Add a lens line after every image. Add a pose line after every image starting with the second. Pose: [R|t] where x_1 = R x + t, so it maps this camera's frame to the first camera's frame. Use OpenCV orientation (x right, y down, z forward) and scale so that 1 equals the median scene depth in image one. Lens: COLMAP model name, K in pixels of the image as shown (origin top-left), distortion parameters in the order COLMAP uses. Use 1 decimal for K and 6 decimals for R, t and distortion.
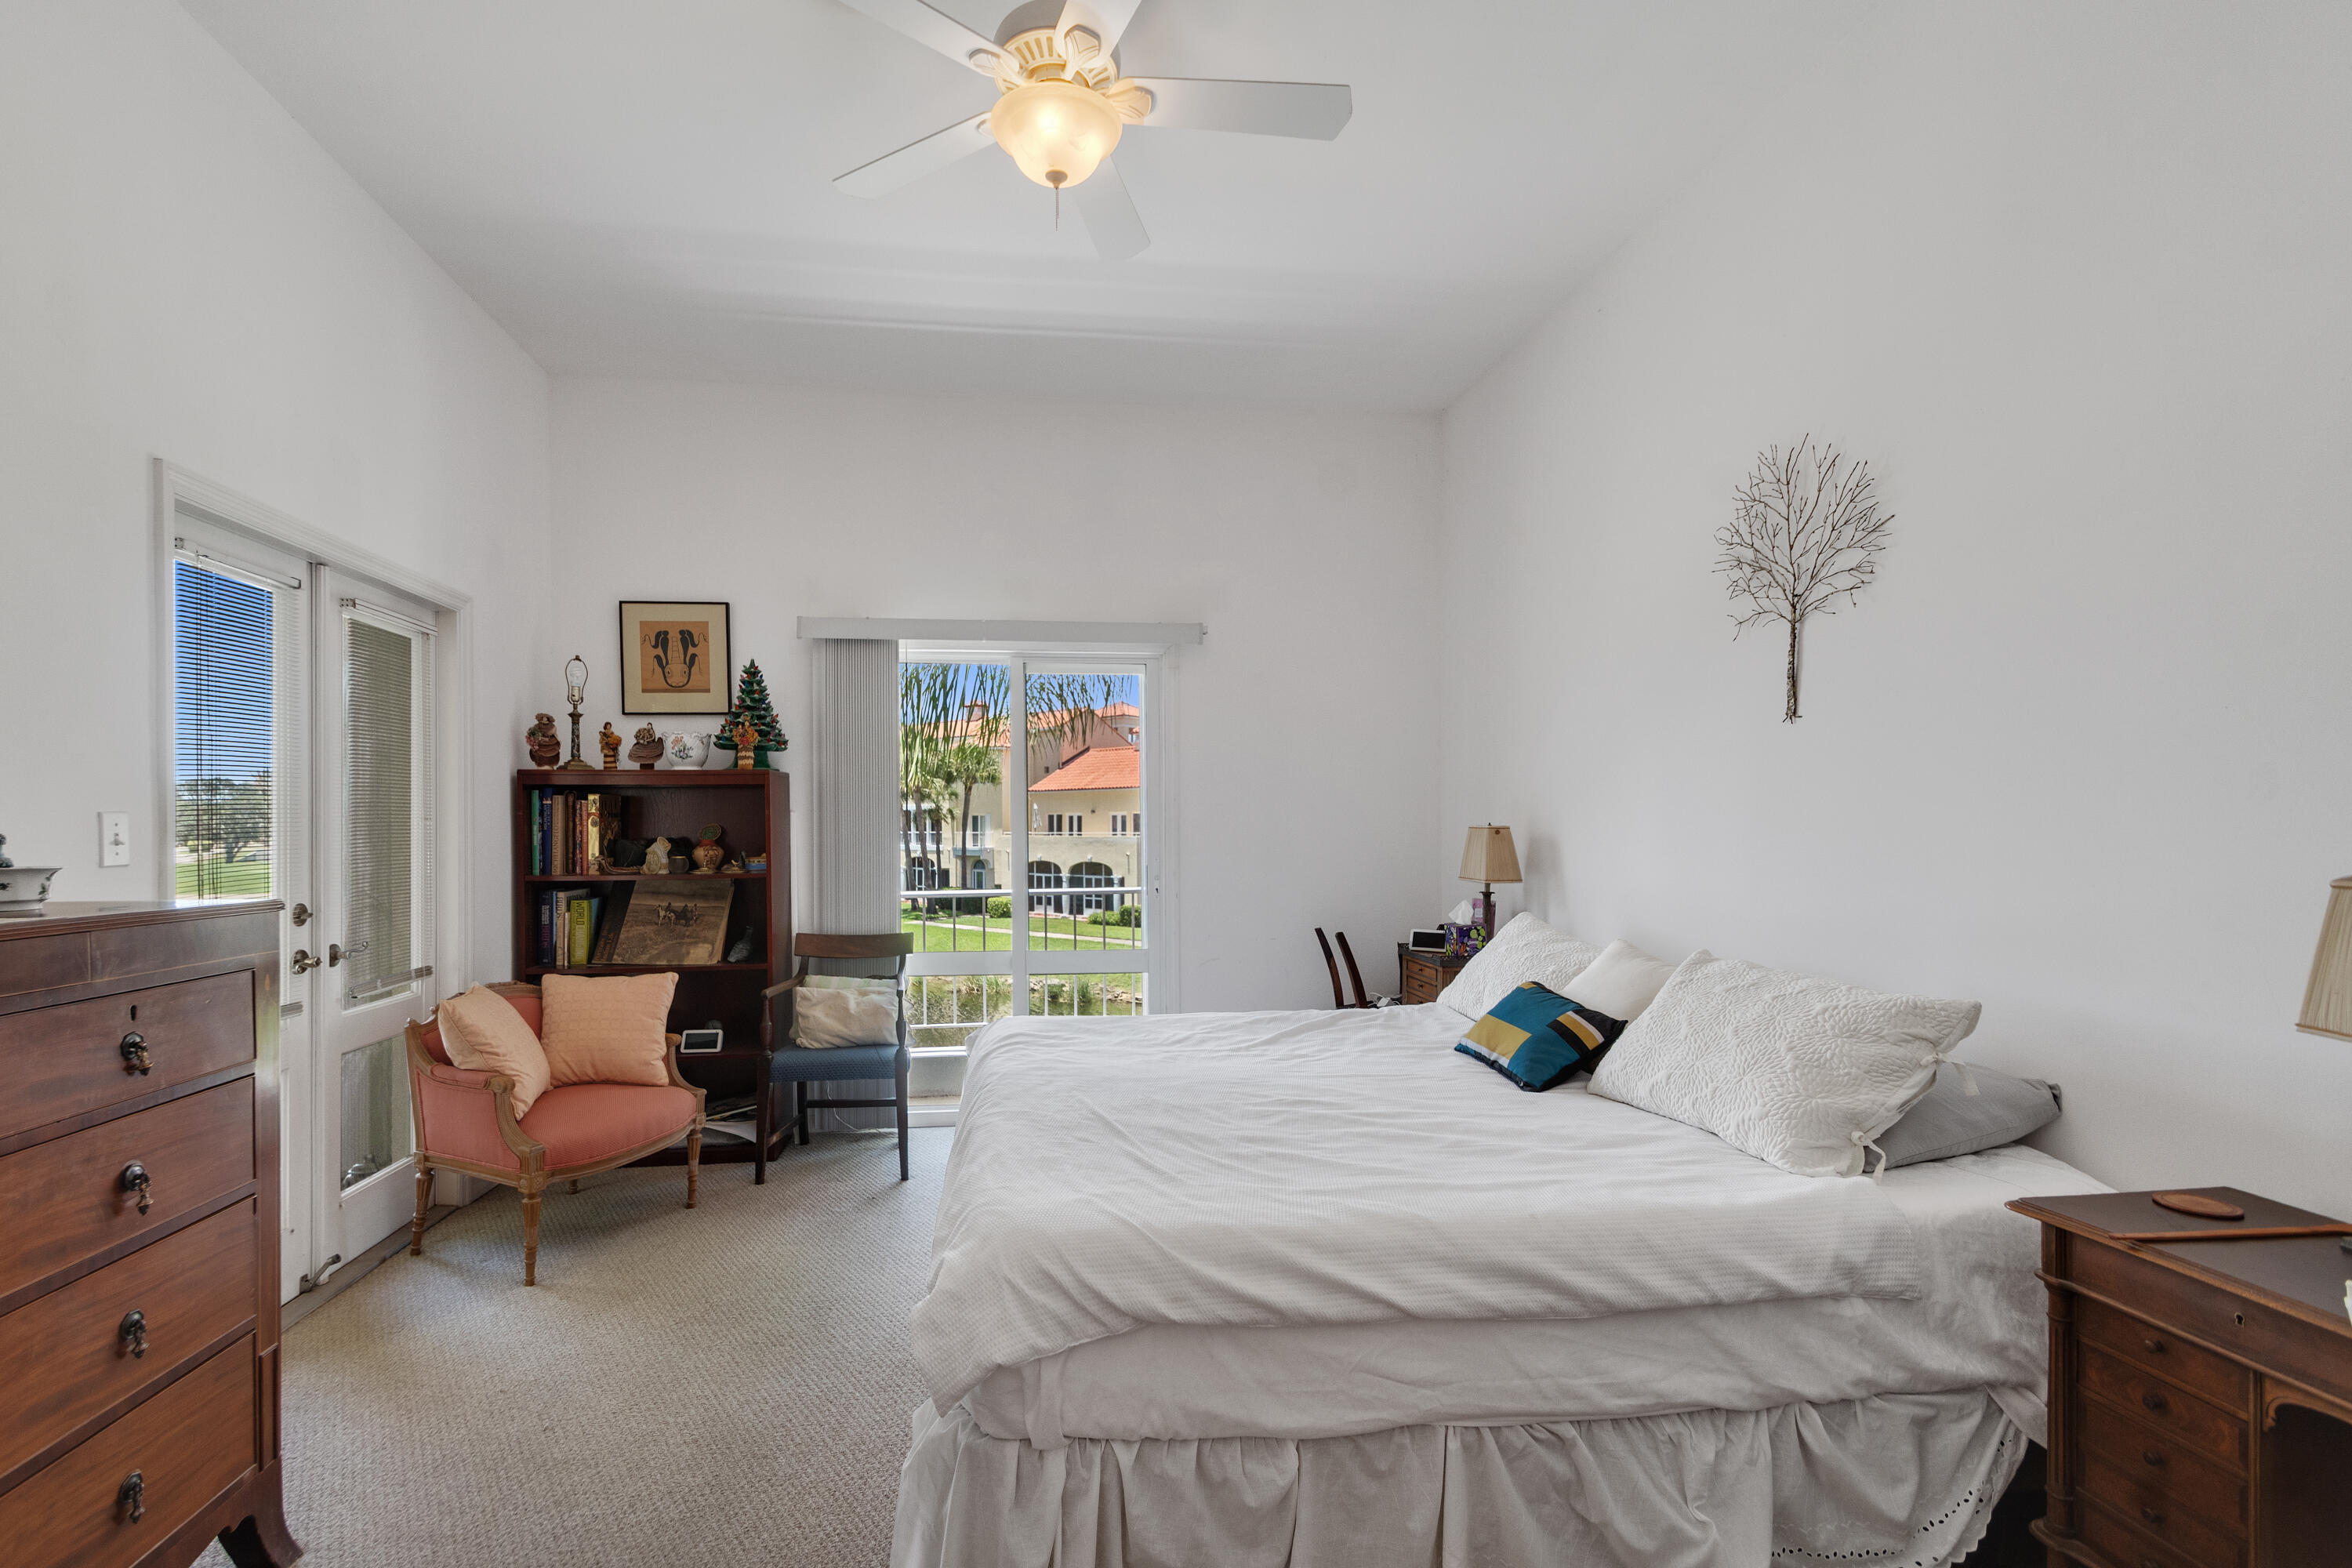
lens RADIAL K [[1047.0, 0, 1092.4], [0, 1047.0, 828.9], [0, 0, 1]] dist [0.012511, -0.001806]
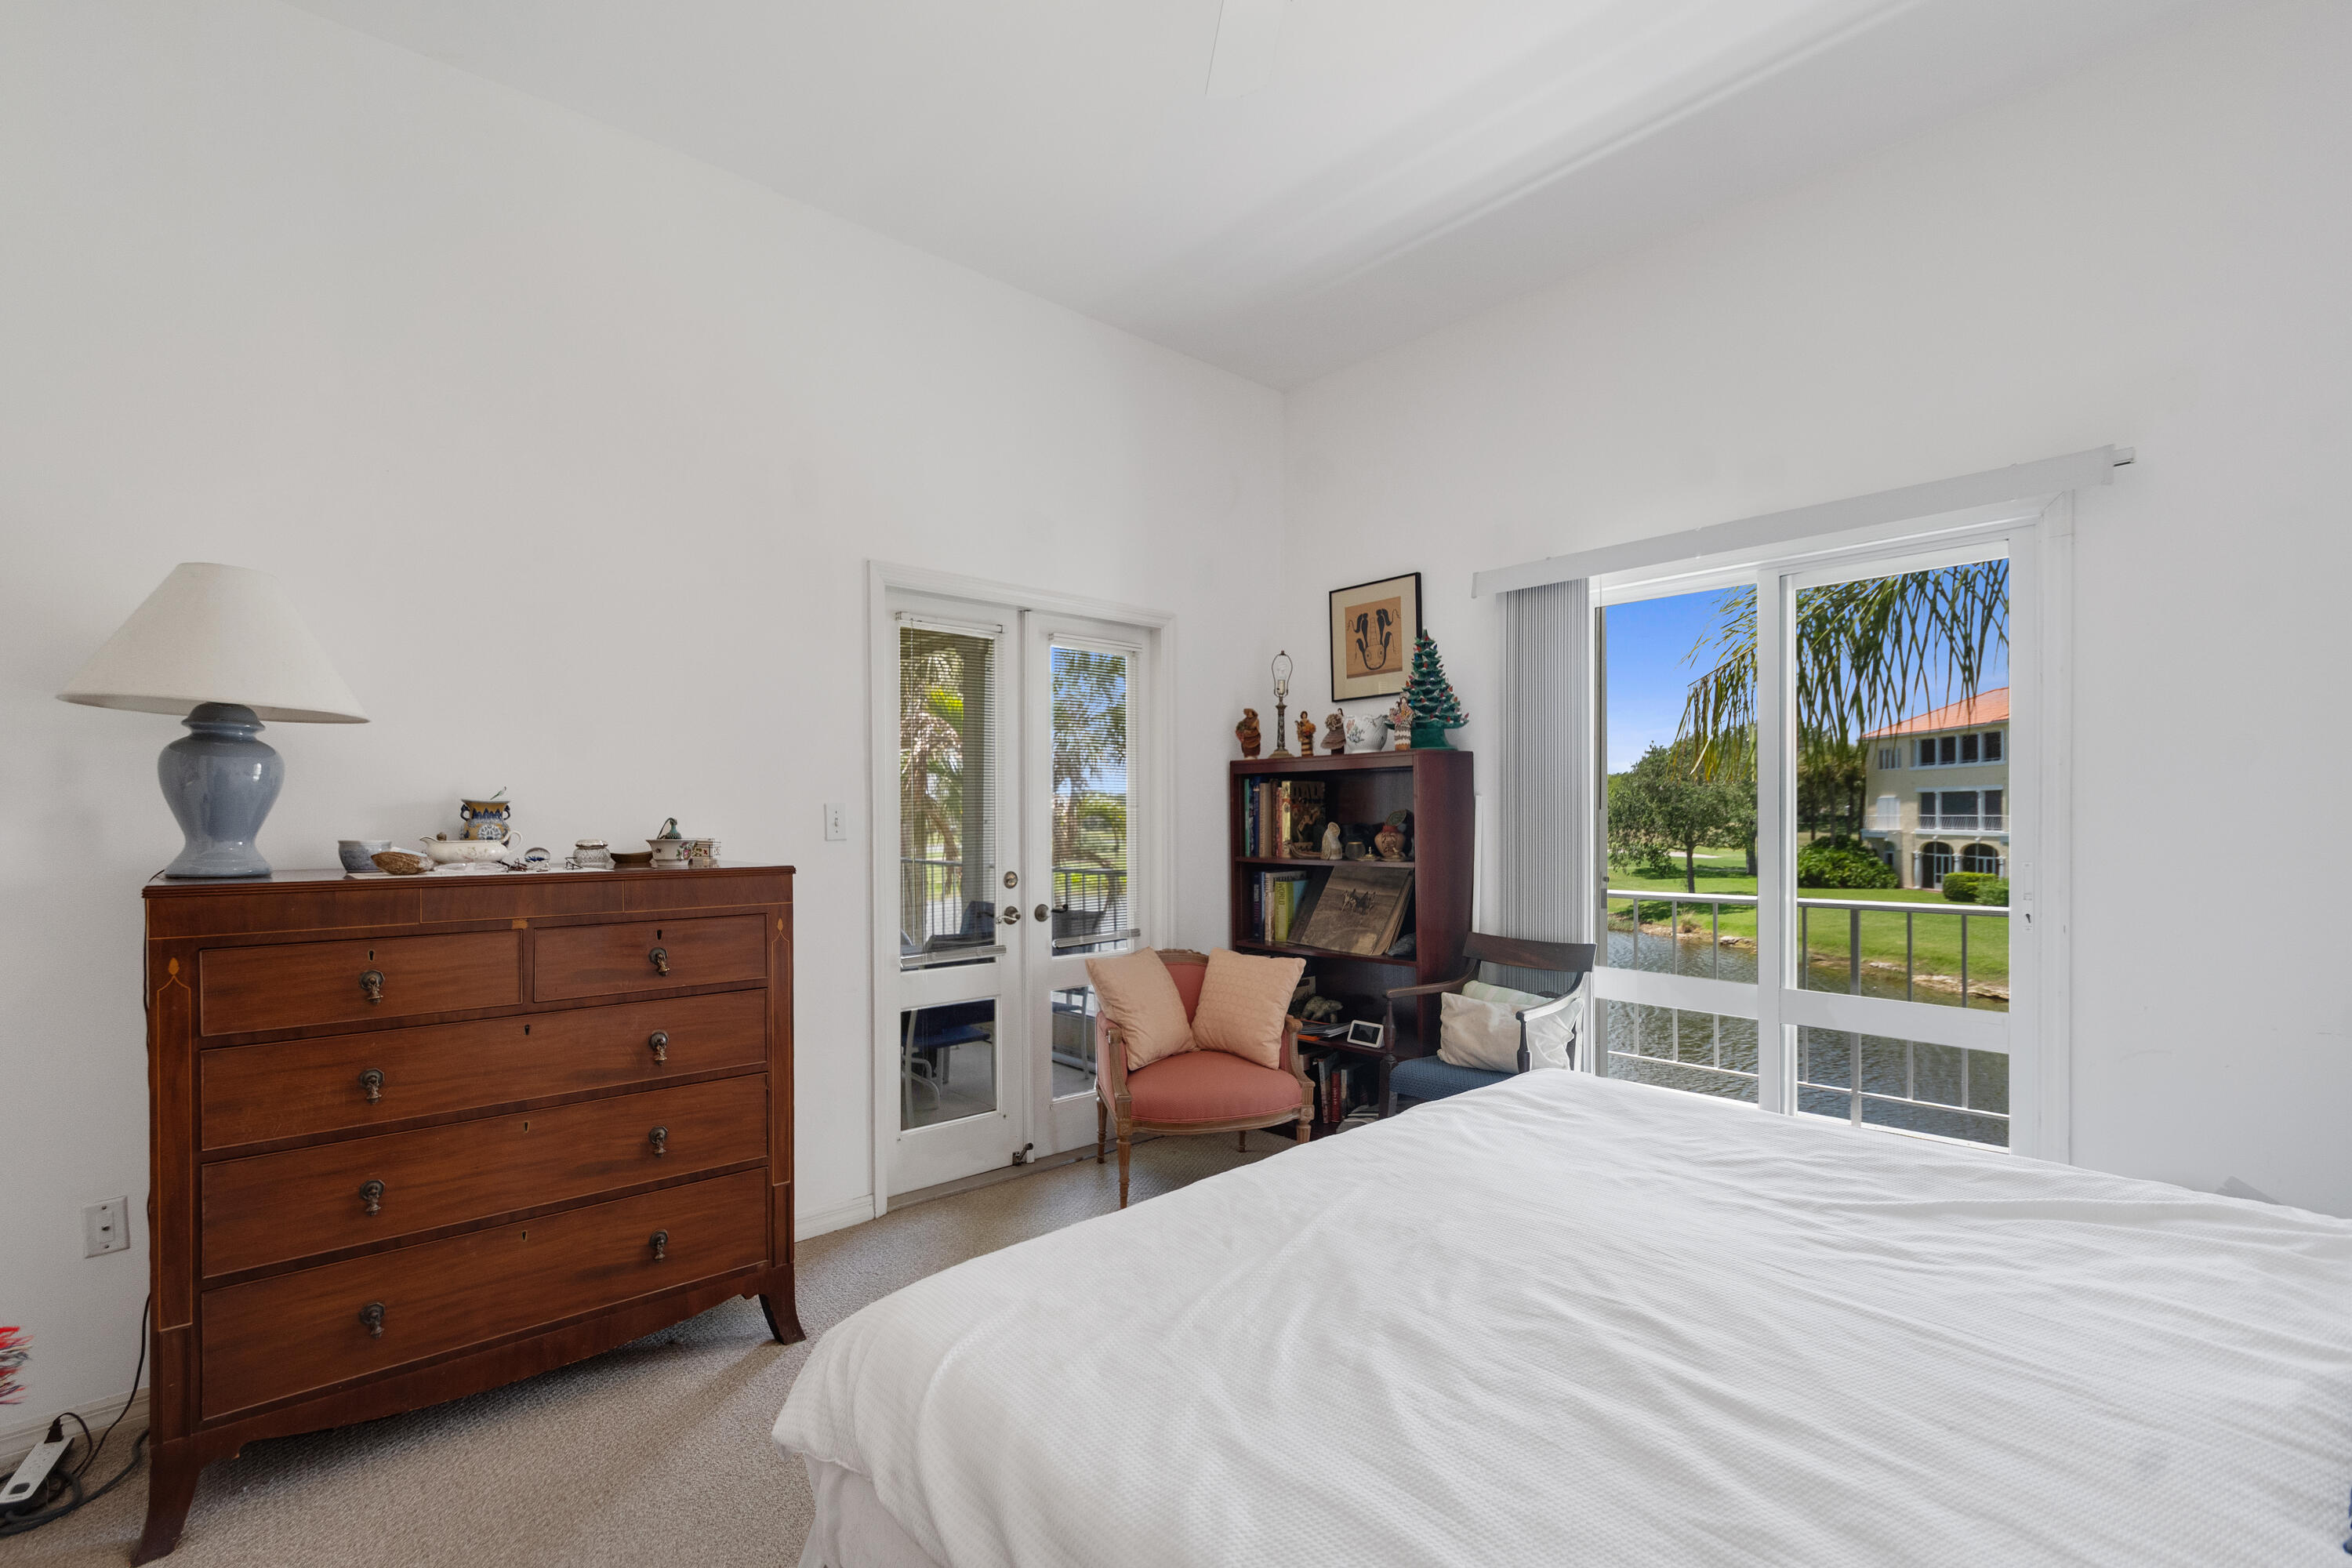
lens RADIAL K [[1047.0, 0, 1182.8], [0, 1047.0, 827.6], [0, 0, 1]] dist [0.012511, -0.001806]
pose [[0.564970, 0.012596, -0.825015, 0.331373], [-0.000110, 0.999885, 0.015190, -0.002506], [0.825111, -0.008491, 0.564907, 0.320454]]
